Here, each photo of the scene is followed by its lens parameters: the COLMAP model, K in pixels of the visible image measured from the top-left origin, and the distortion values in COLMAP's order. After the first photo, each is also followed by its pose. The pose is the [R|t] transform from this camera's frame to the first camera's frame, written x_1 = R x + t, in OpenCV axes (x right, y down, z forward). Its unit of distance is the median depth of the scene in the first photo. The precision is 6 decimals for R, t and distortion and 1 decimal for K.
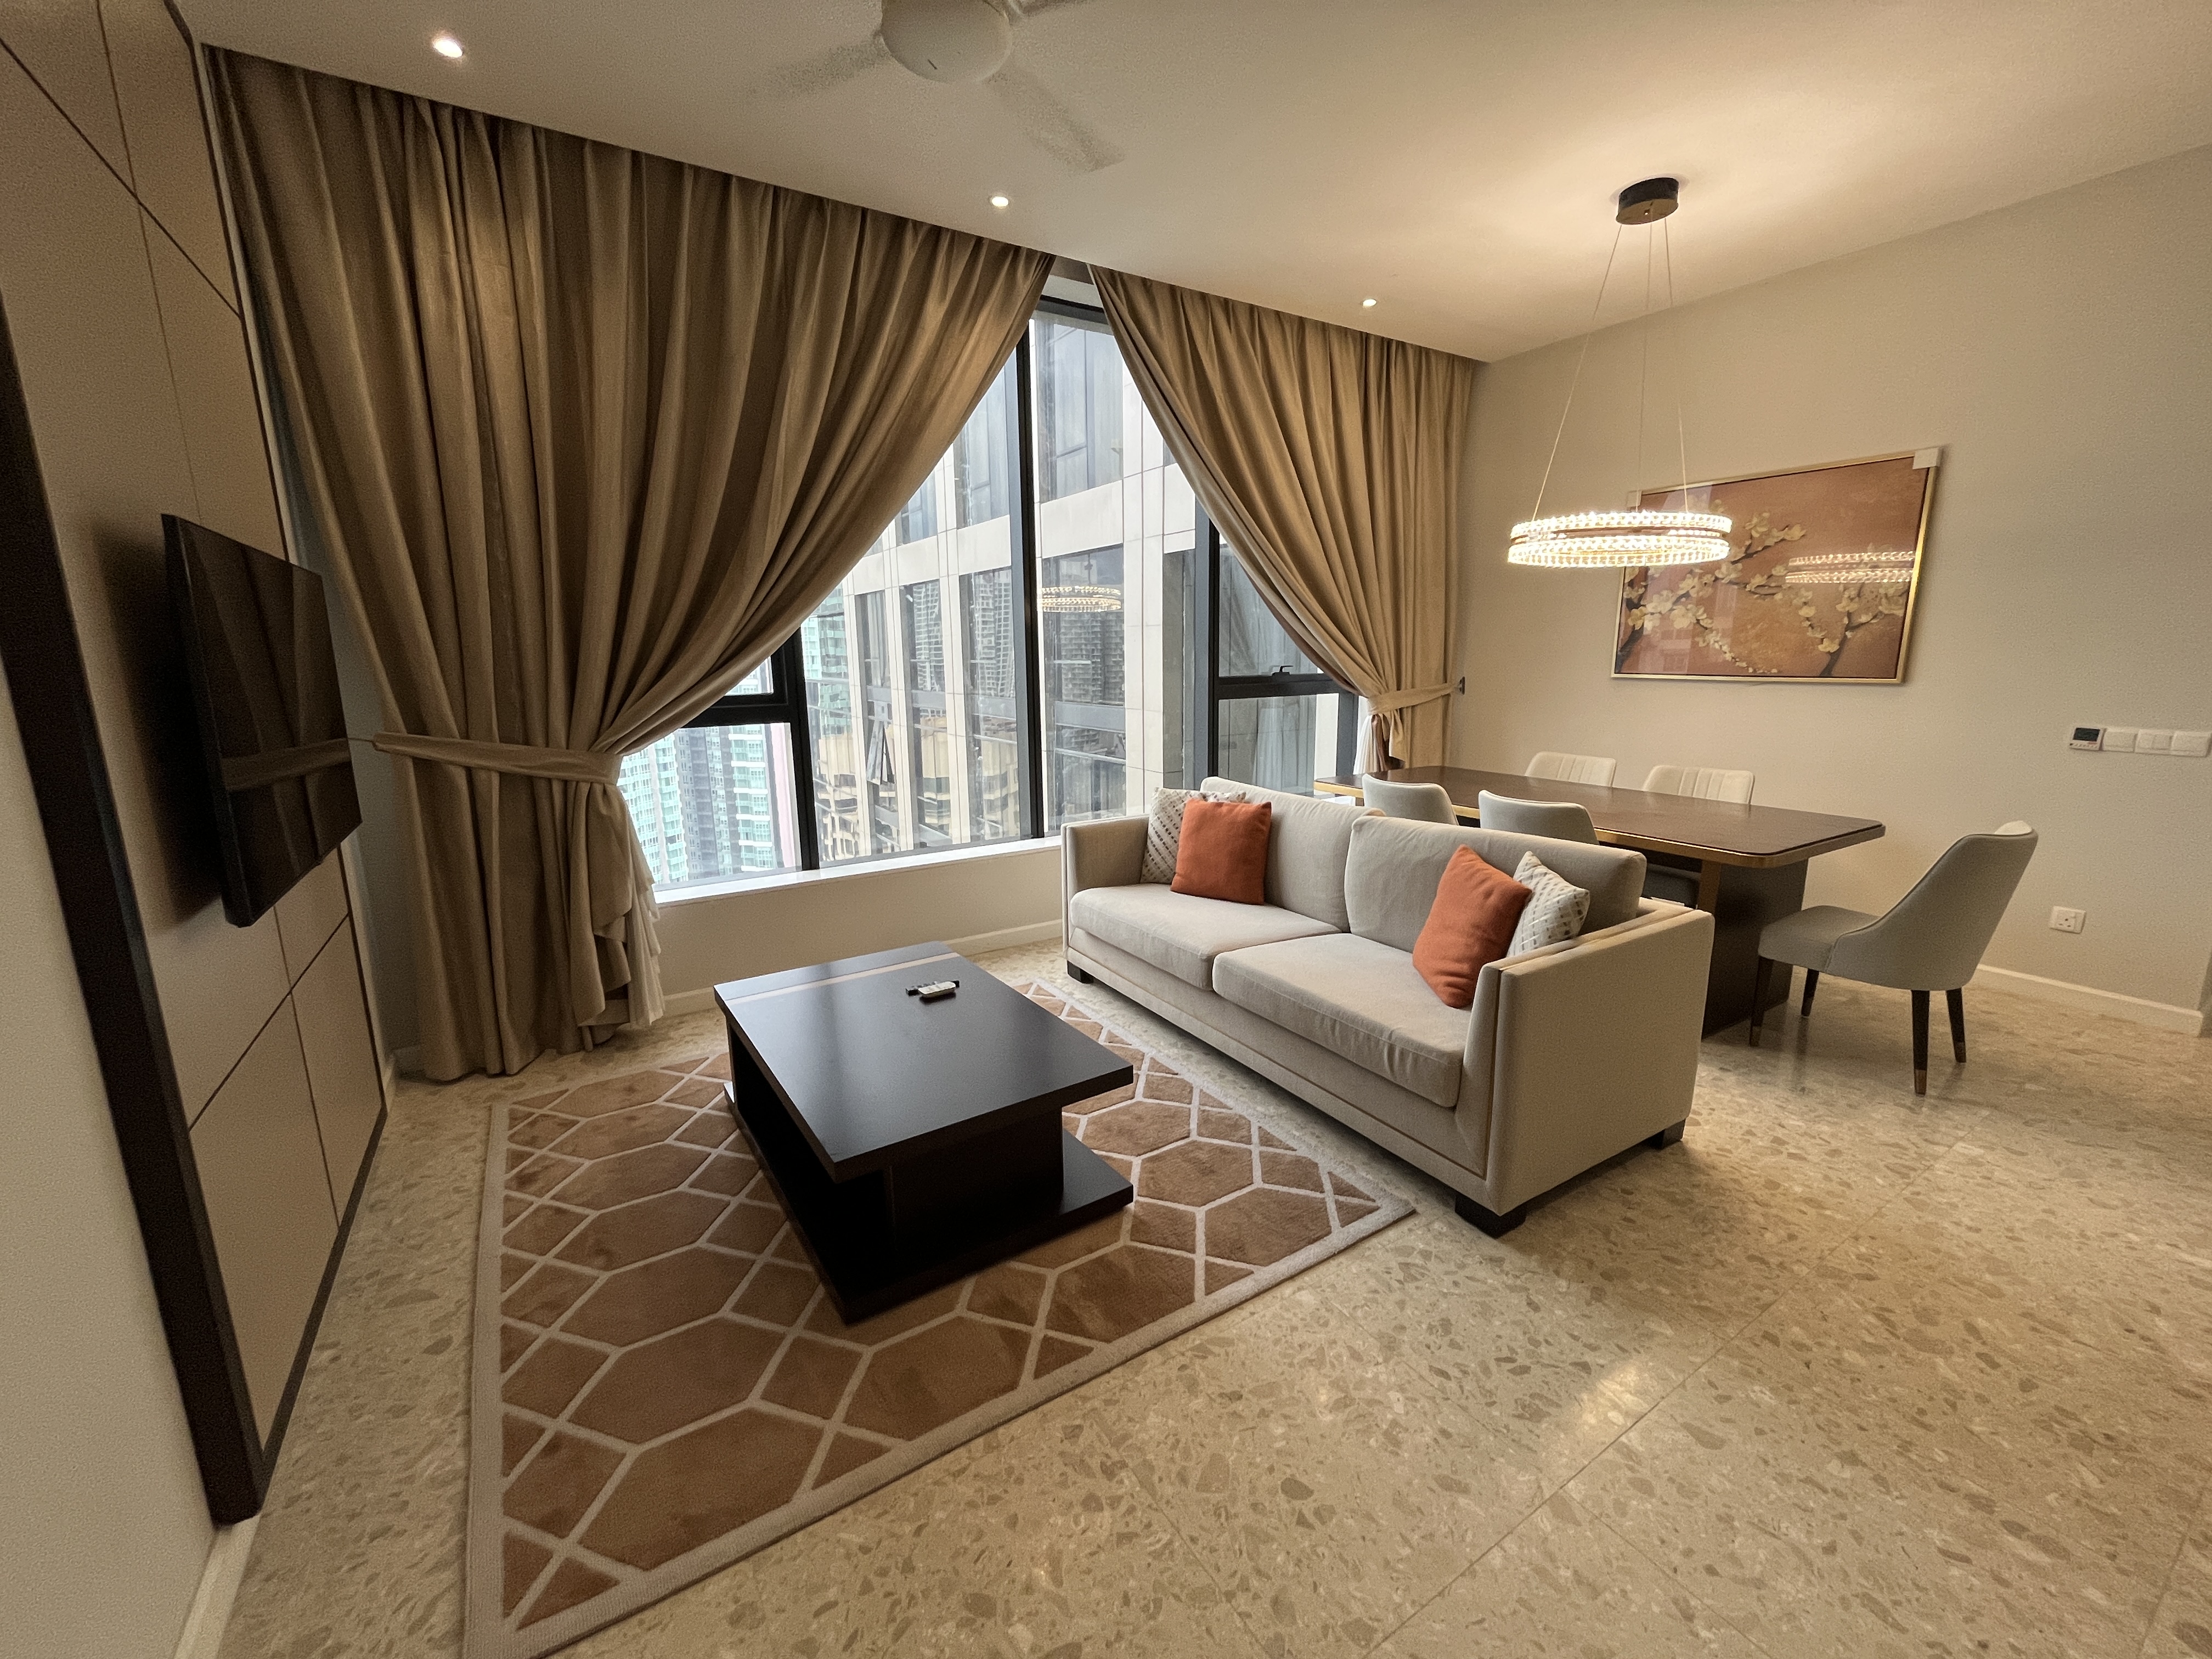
lens RADIAL K [[895.8, 0, 1103.7], [0, 895.8, 826.0], [0, 0, 1]] dist [-0.006398, 0.001364]
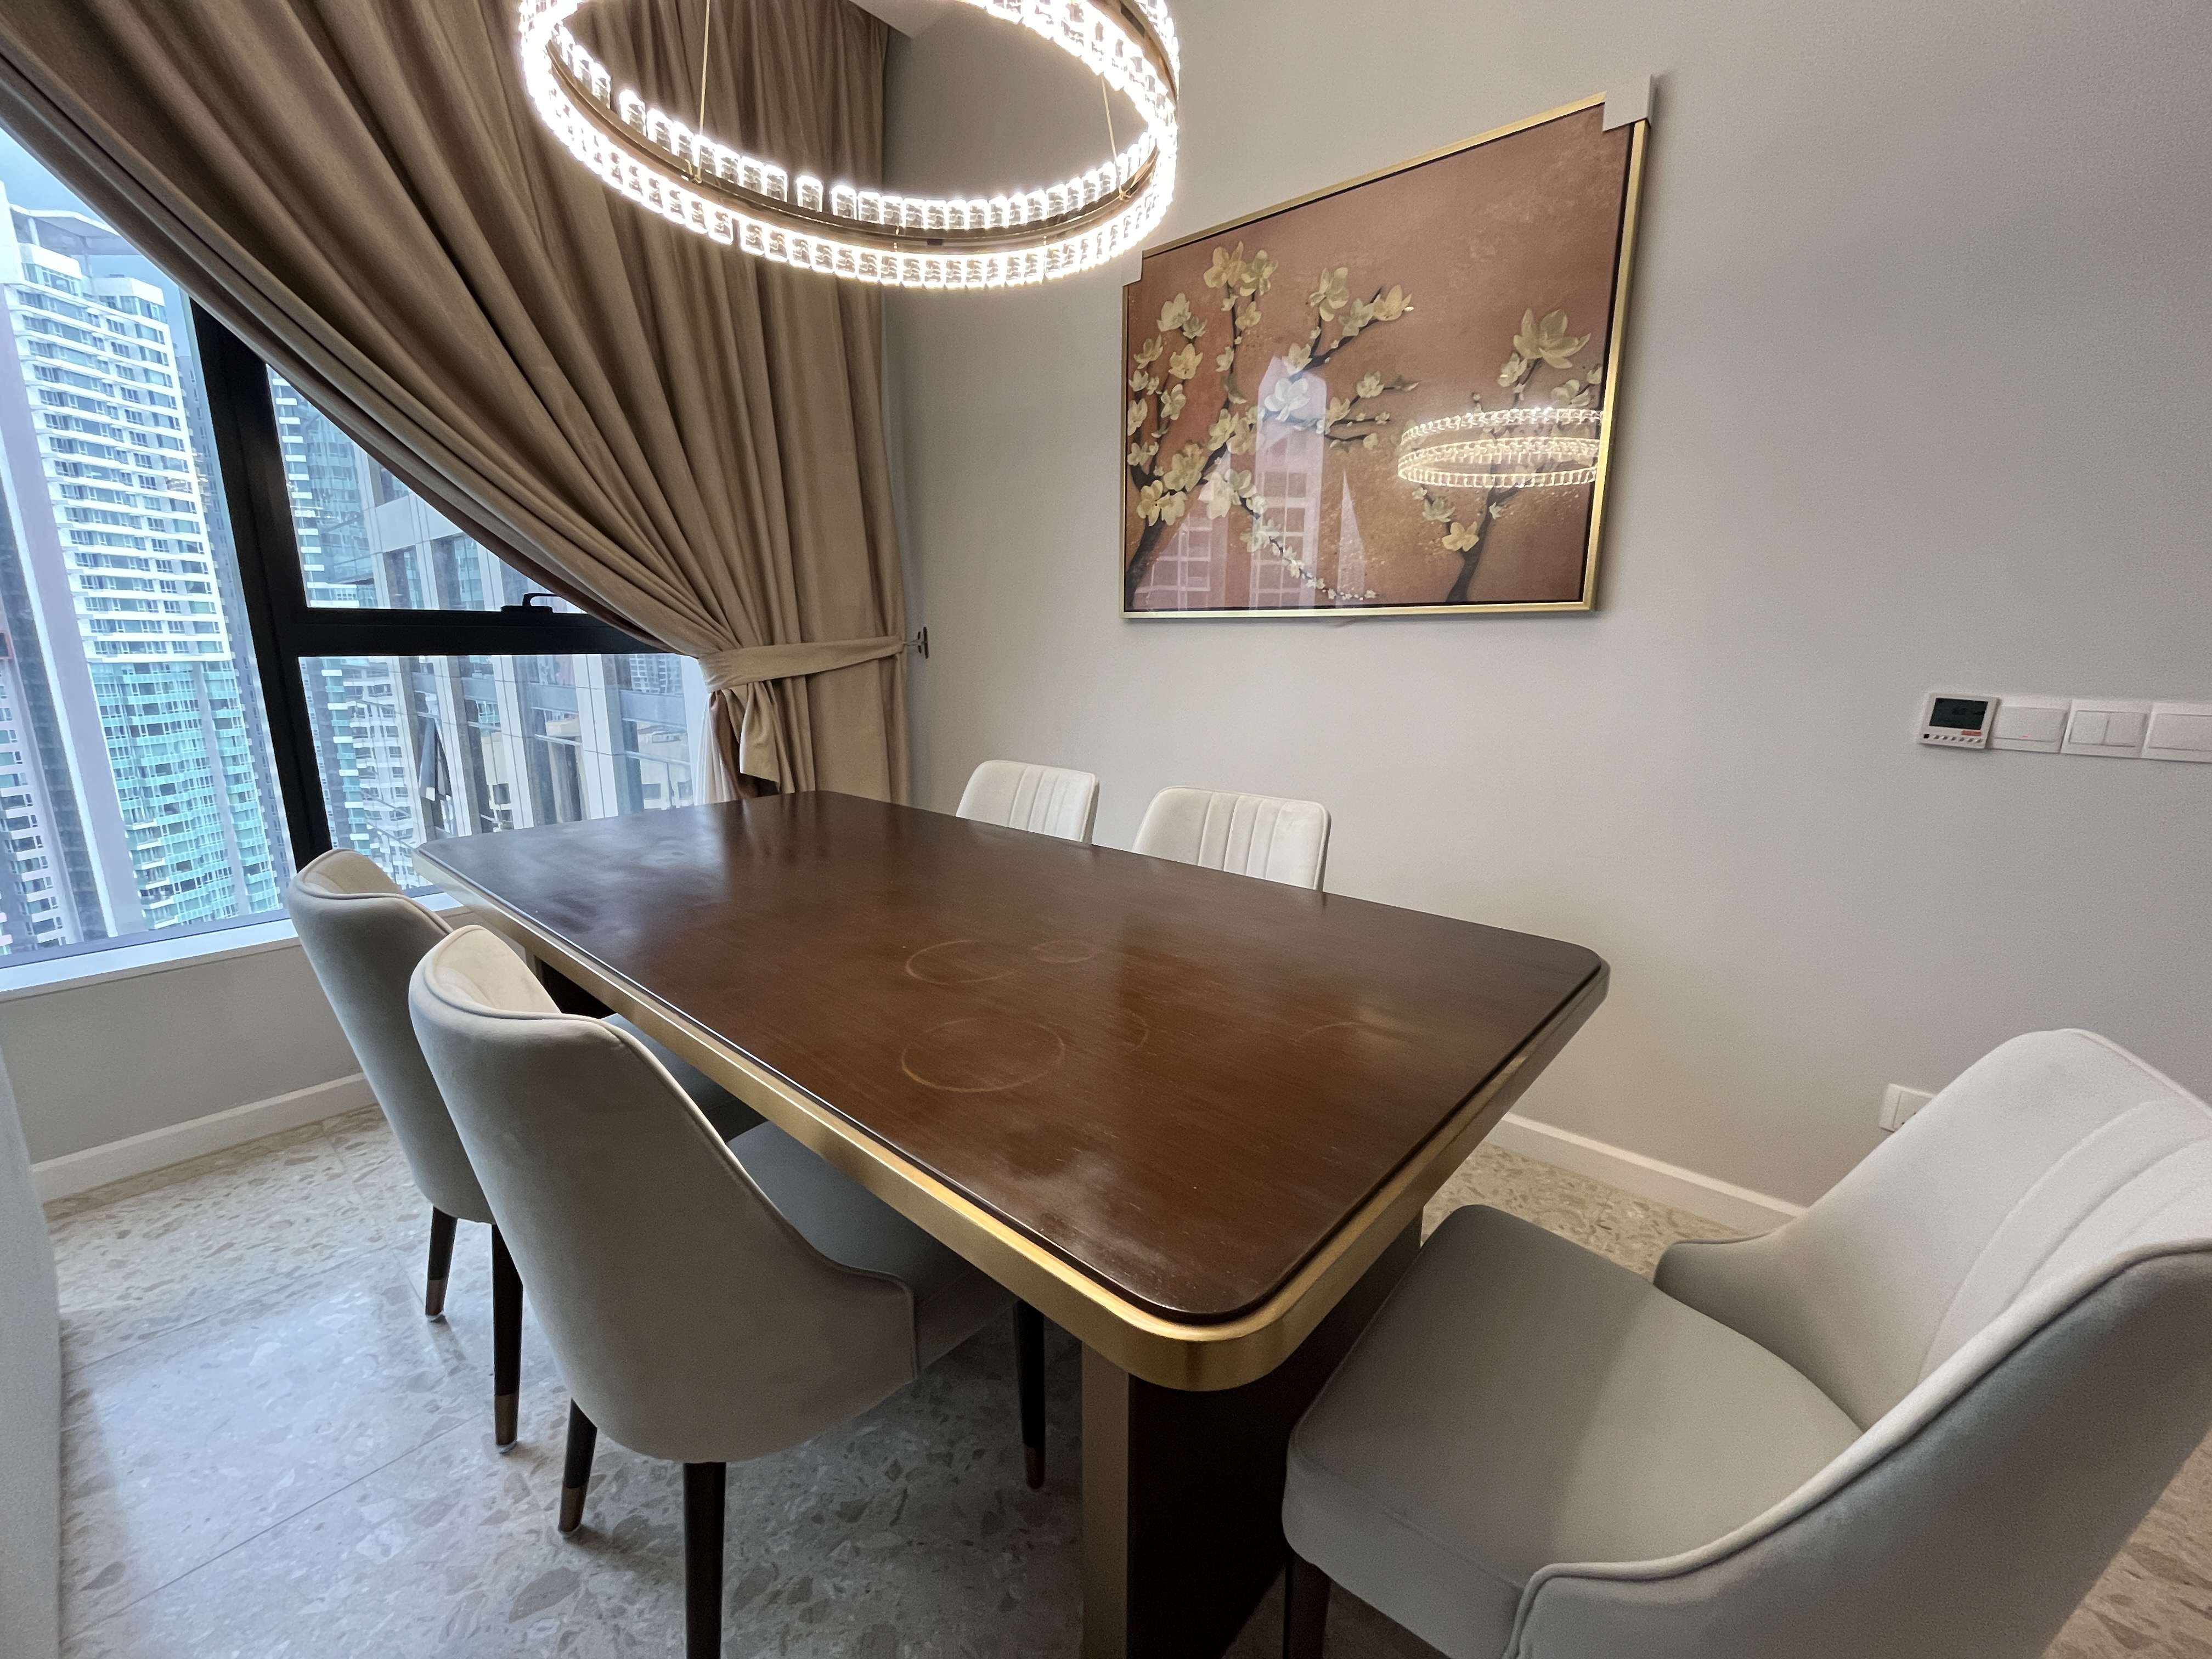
lens RADIAL K [[895.8, 0, 1103.6], [0, 895.8, 824.9], [0, 0, 1]] dist [-0.006398, 0.001364]
pose [[0.954610, -0.043745, 0.294630, 0.485126], [0.042332, 0.999041, 0.011176, -0.060508], [-0.294836, 0.001804, 0.955546, 0.602725]]
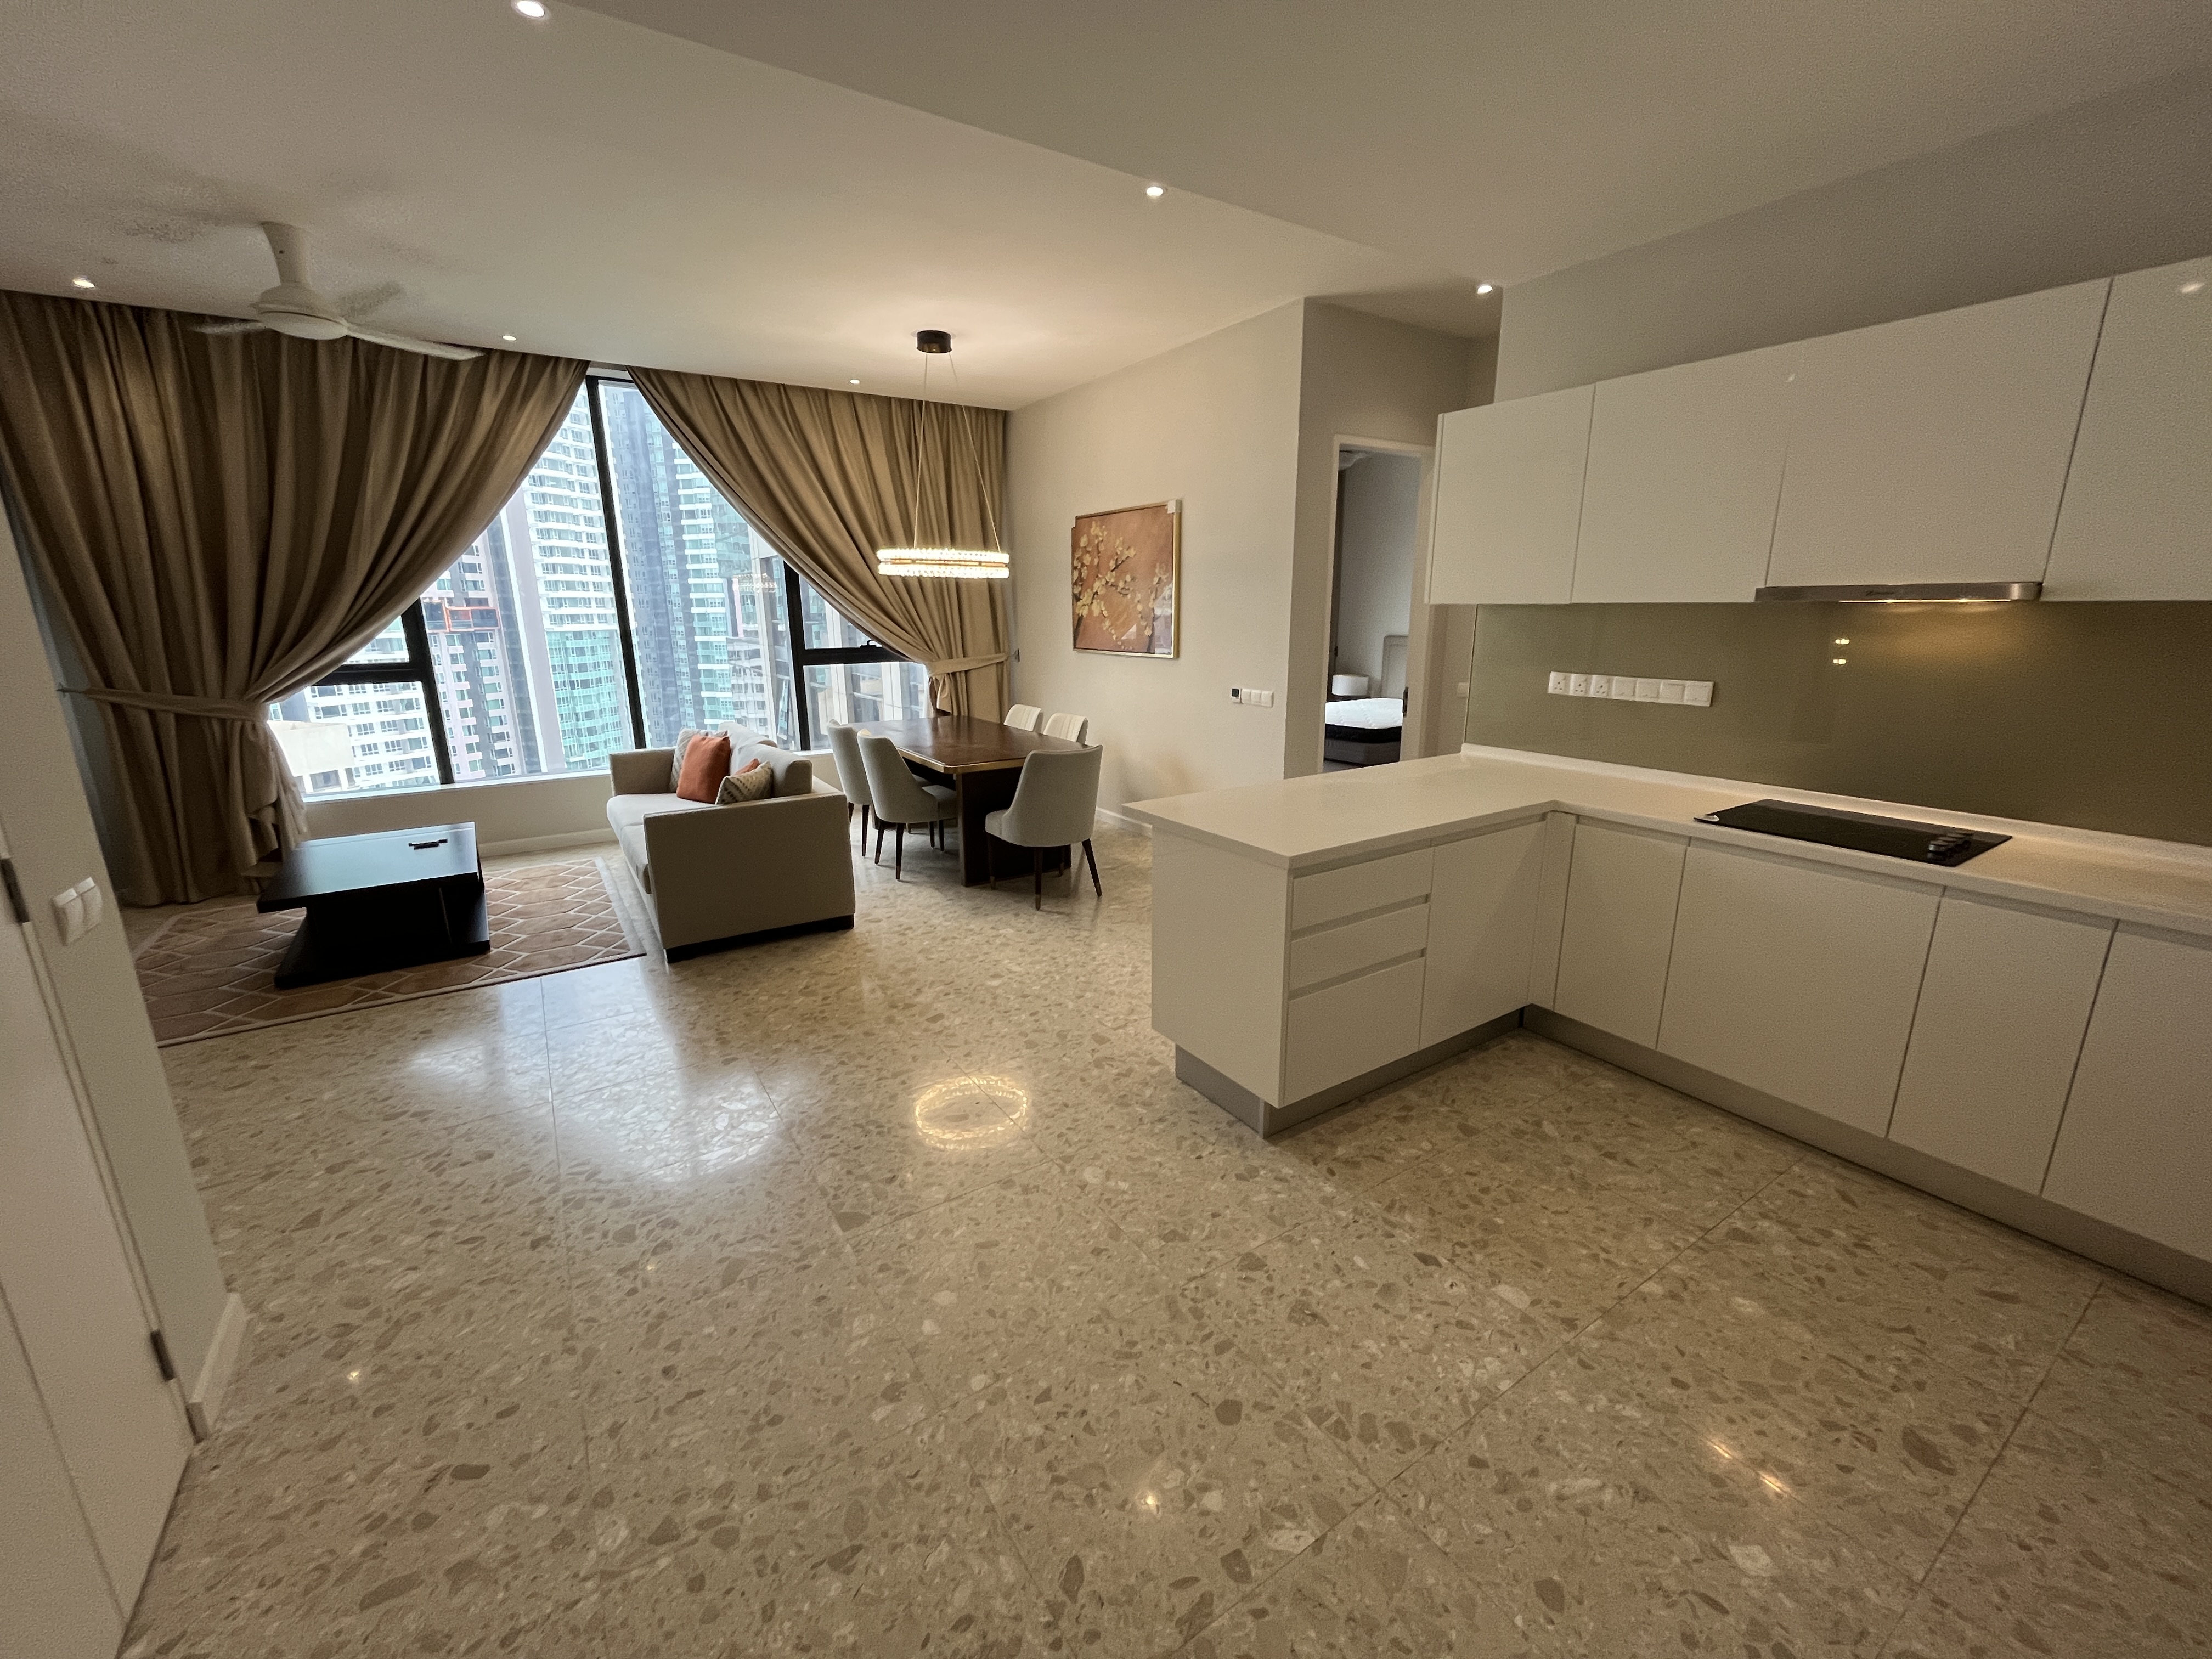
lens RADIAL K [[895.8, 0, 1108.4], [0, 895.8, 820.1], [0, 0, 1]] dist [-0.006398, 0.001364]
pose [[0.999807, 0.001038, 0.019614, 0.731981], [-0.001798, 0.999248, 0.038741, 0.050555], [-0.019559, -0.038769, 0.999057, -0.480672]]
